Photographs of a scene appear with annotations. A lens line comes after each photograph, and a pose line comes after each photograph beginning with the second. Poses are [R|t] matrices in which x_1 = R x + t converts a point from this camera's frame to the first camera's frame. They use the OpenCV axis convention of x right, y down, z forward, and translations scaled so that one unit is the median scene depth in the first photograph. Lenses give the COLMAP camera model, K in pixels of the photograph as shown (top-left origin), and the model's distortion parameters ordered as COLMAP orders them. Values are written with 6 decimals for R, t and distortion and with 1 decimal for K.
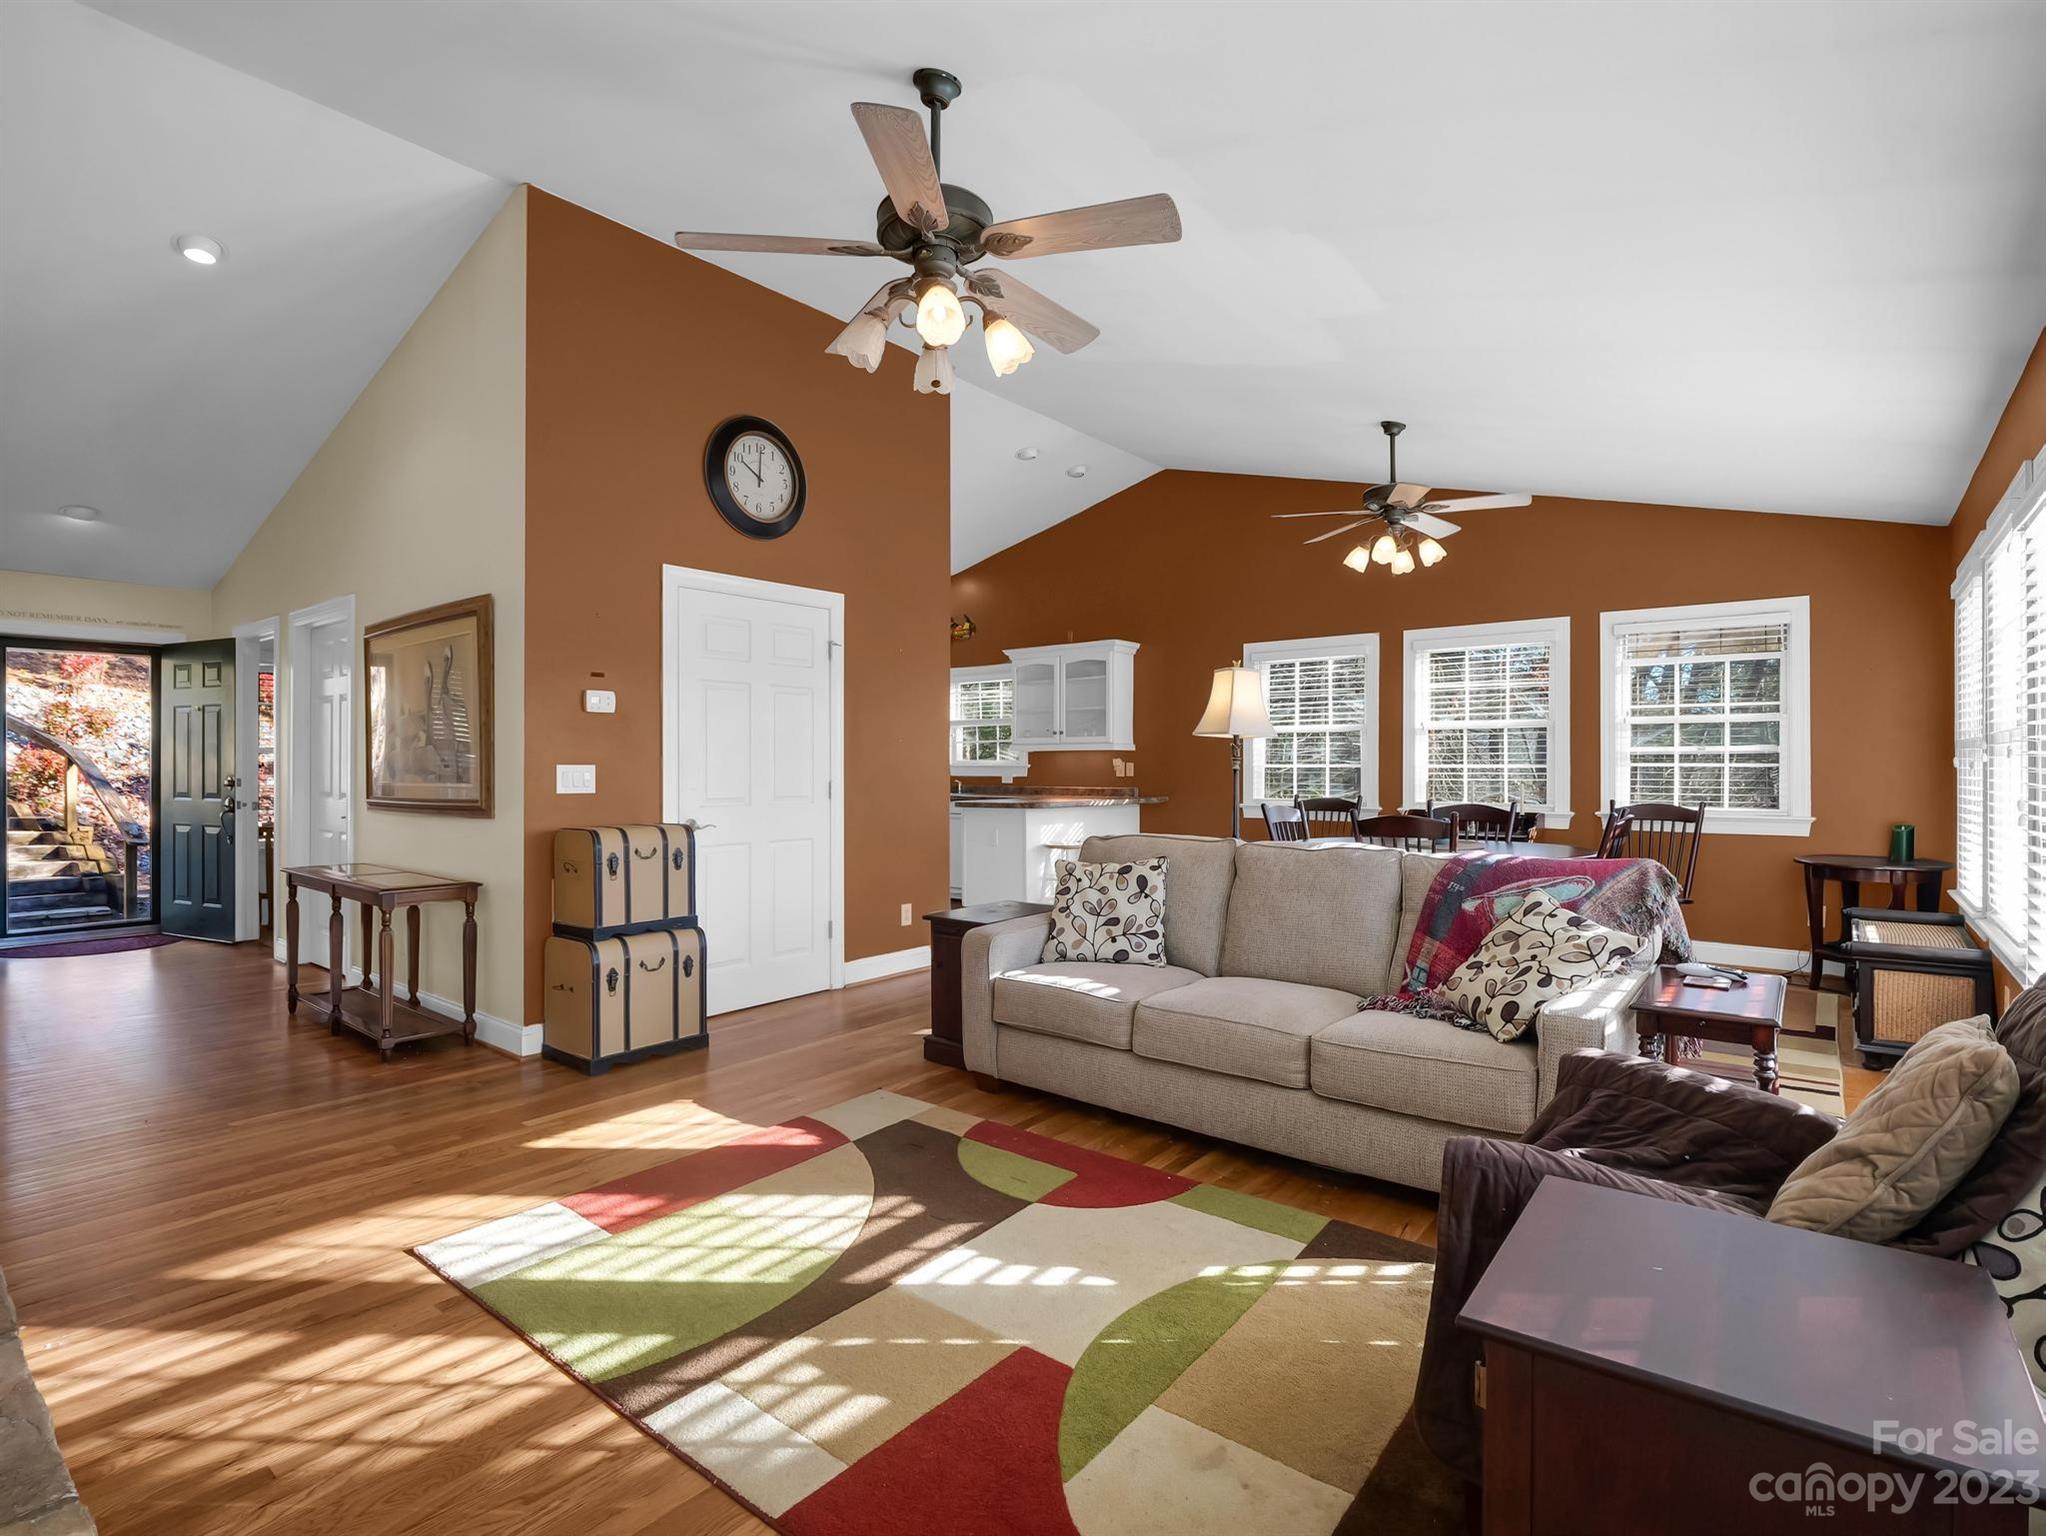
lens RADIAL K [[1008.9, 0, 1012.3], [0, 1008.9, 766.0], [0, 0, 1]] dist [-0.017660, -0.000881]
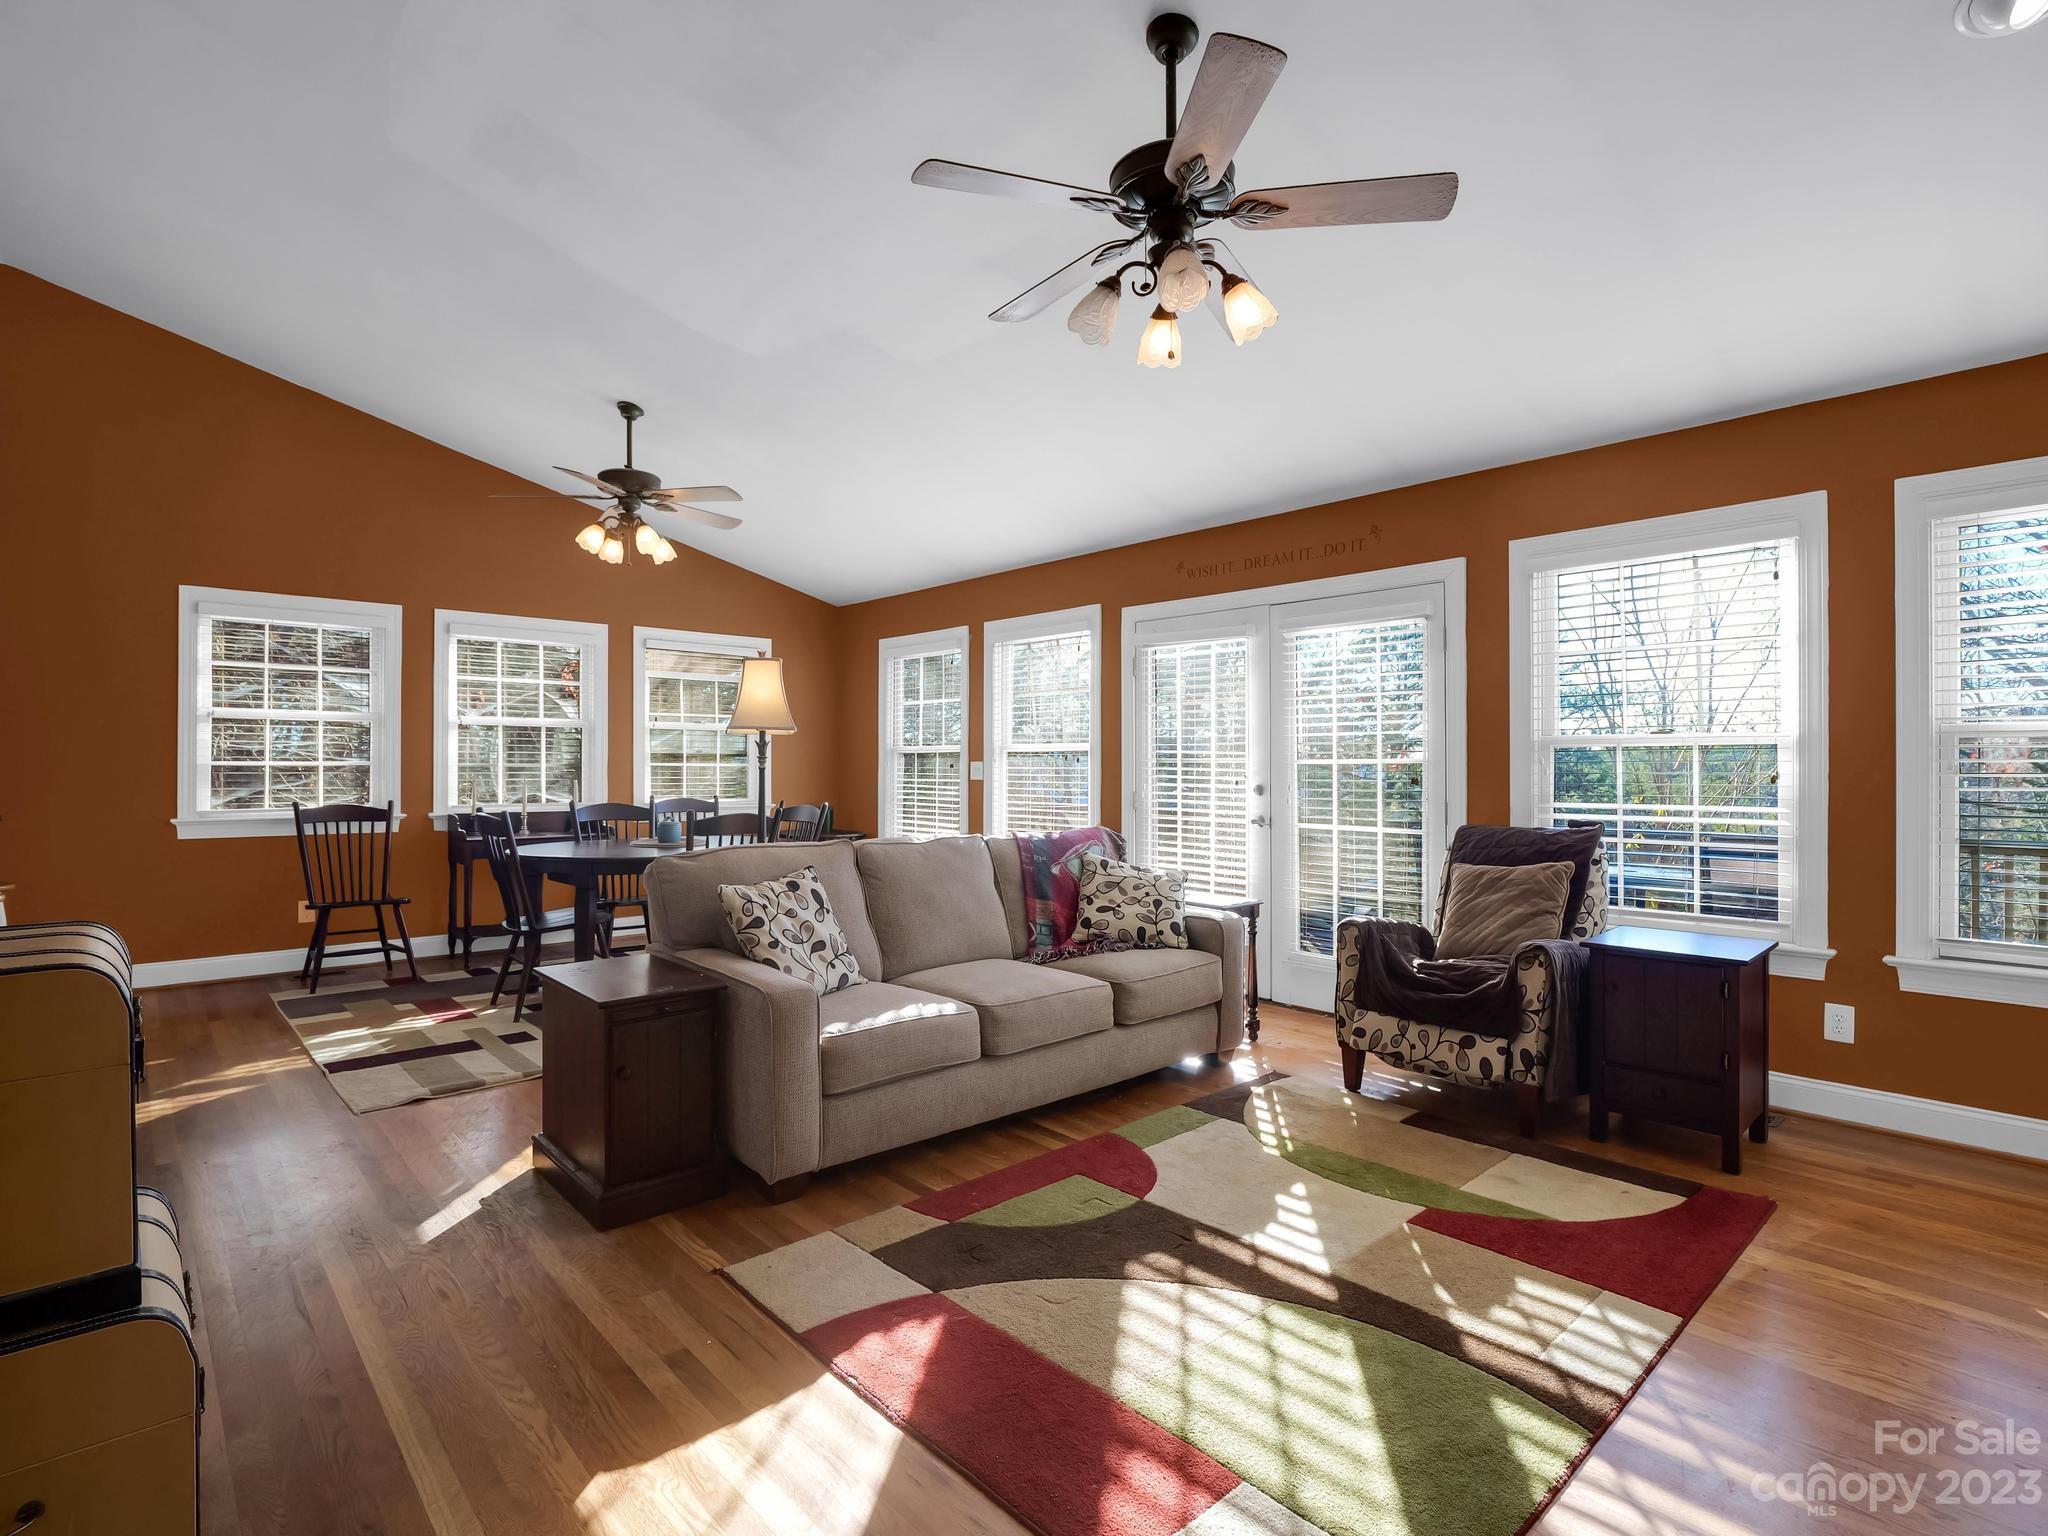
lens RADIAL K [[968.8, 0, 1024.0], [0, 968.8, 768.0], [0, 0, 1]] dist [-0.022695, -0.000019]
pose [[0.164060, -0.000071, 0.986450, -0.822916], [-0.004356, 0.999990, 0.000796, 0.001171], [-0.986441, -0.004427, 0.164058, 0.833484]]
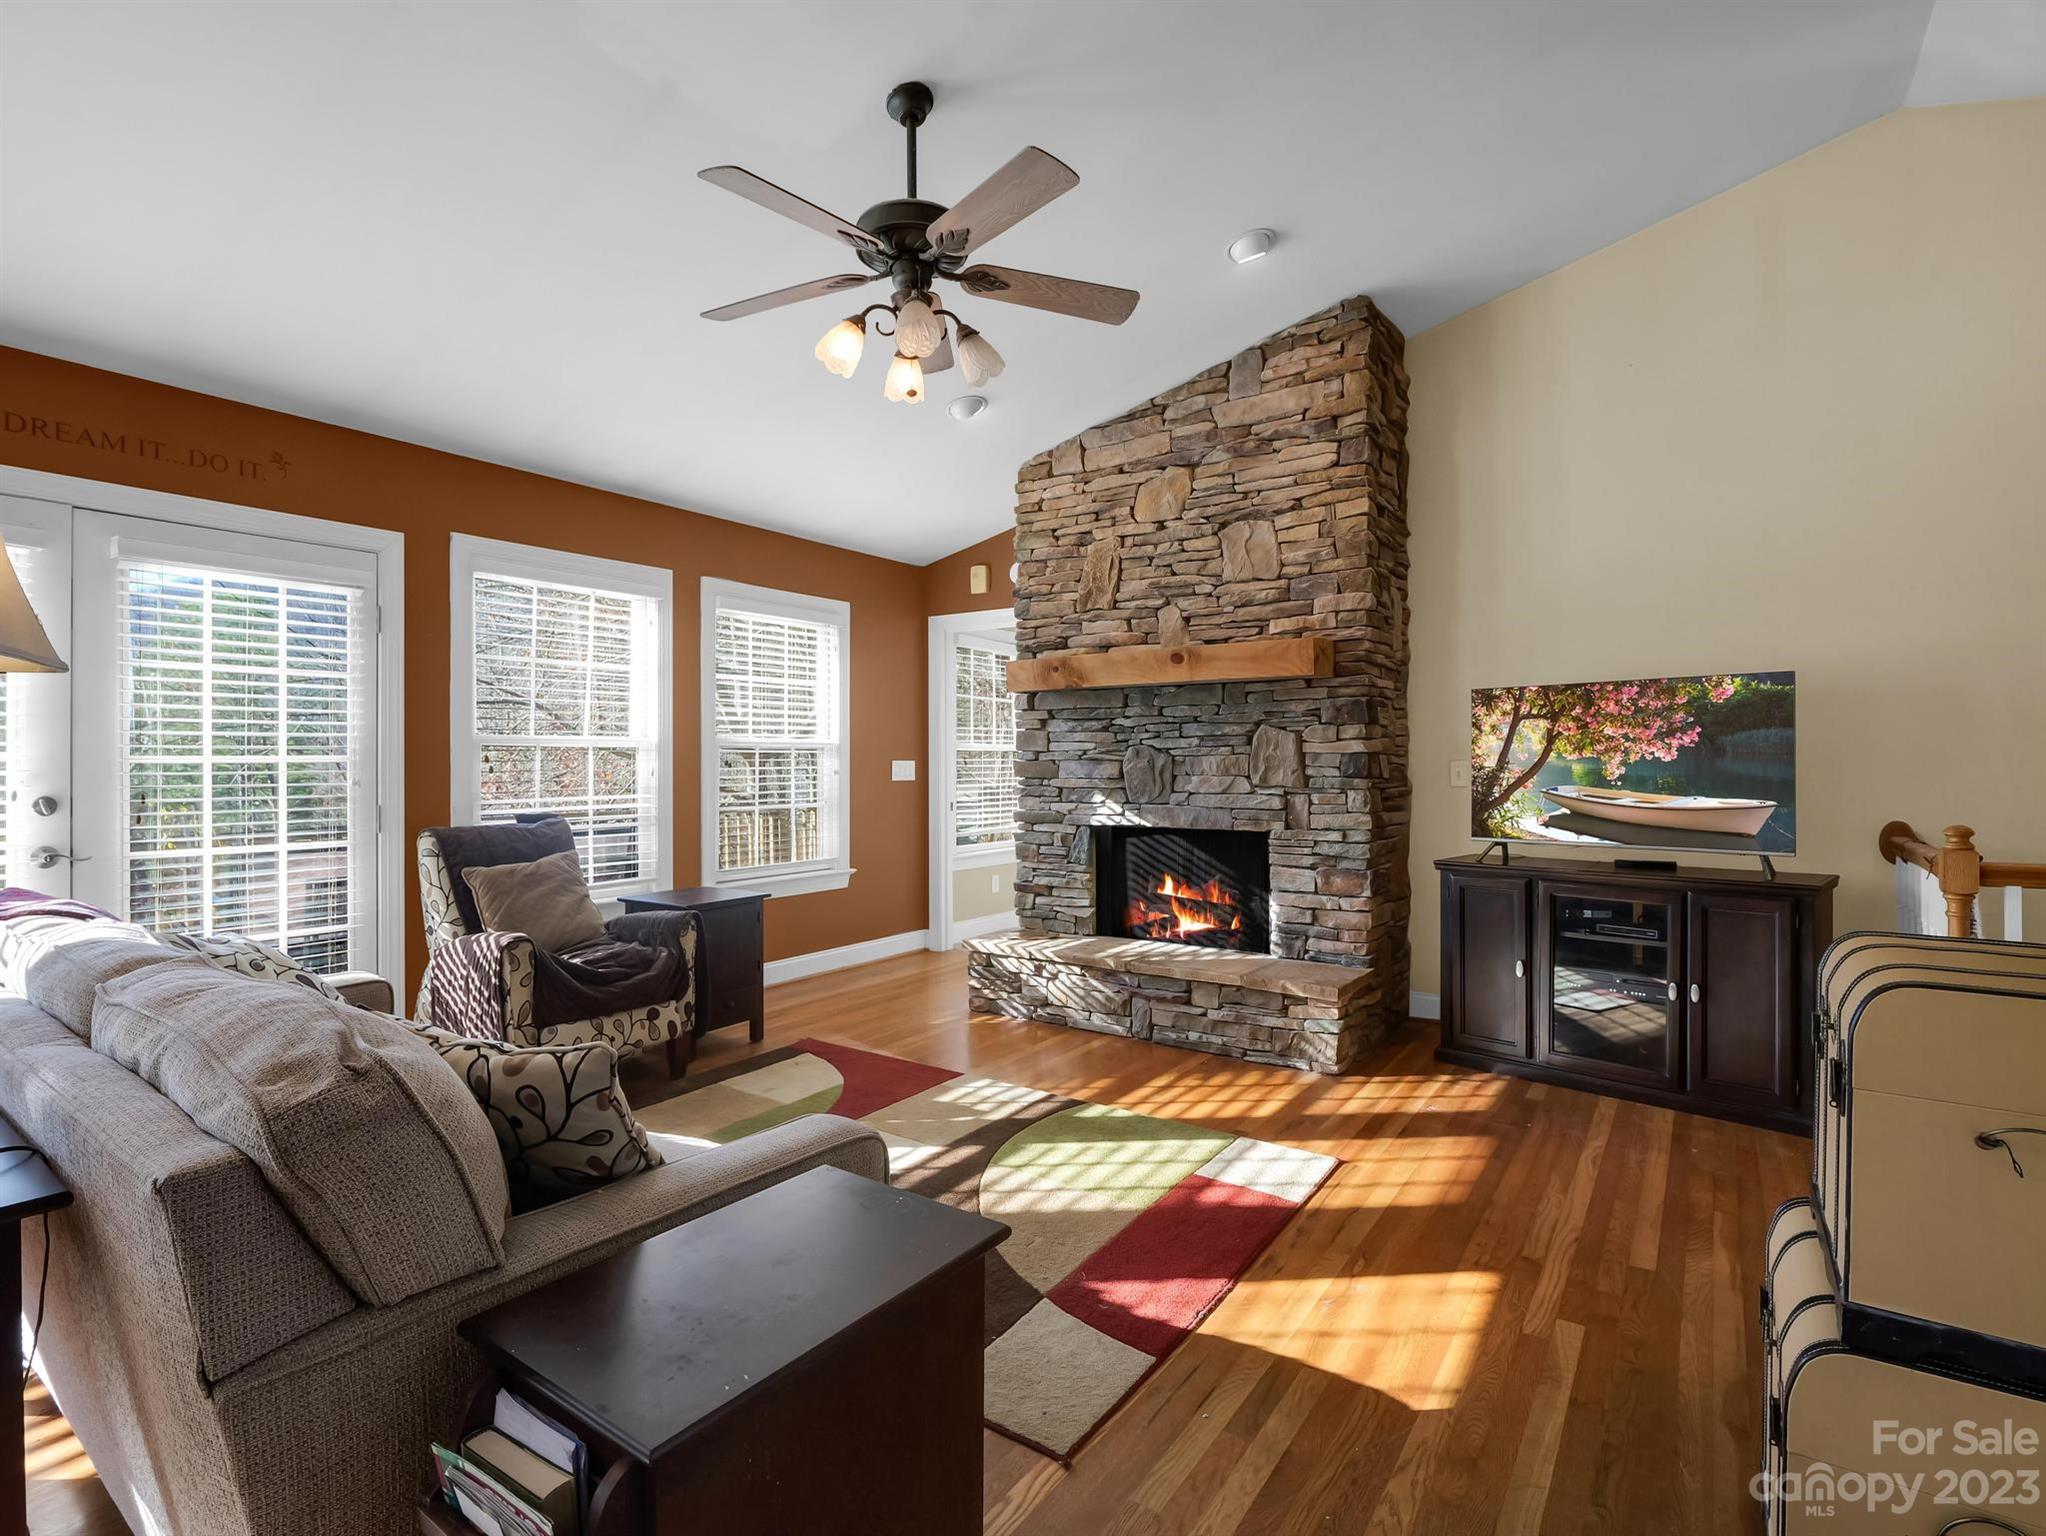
lens RADIAL K [[1035.7, 0, 944.3], [0, 1035.7, 764.2], [0, 0, 1]] dist [-0.022561, -0.000642]
pose [[-0.999943, 0.003567, -0.010075, -0.075683], [0.003526, 0.999985, 0.004109, -0.005870], [0.010089, 0.004073, -0.999941, 1.739648]]
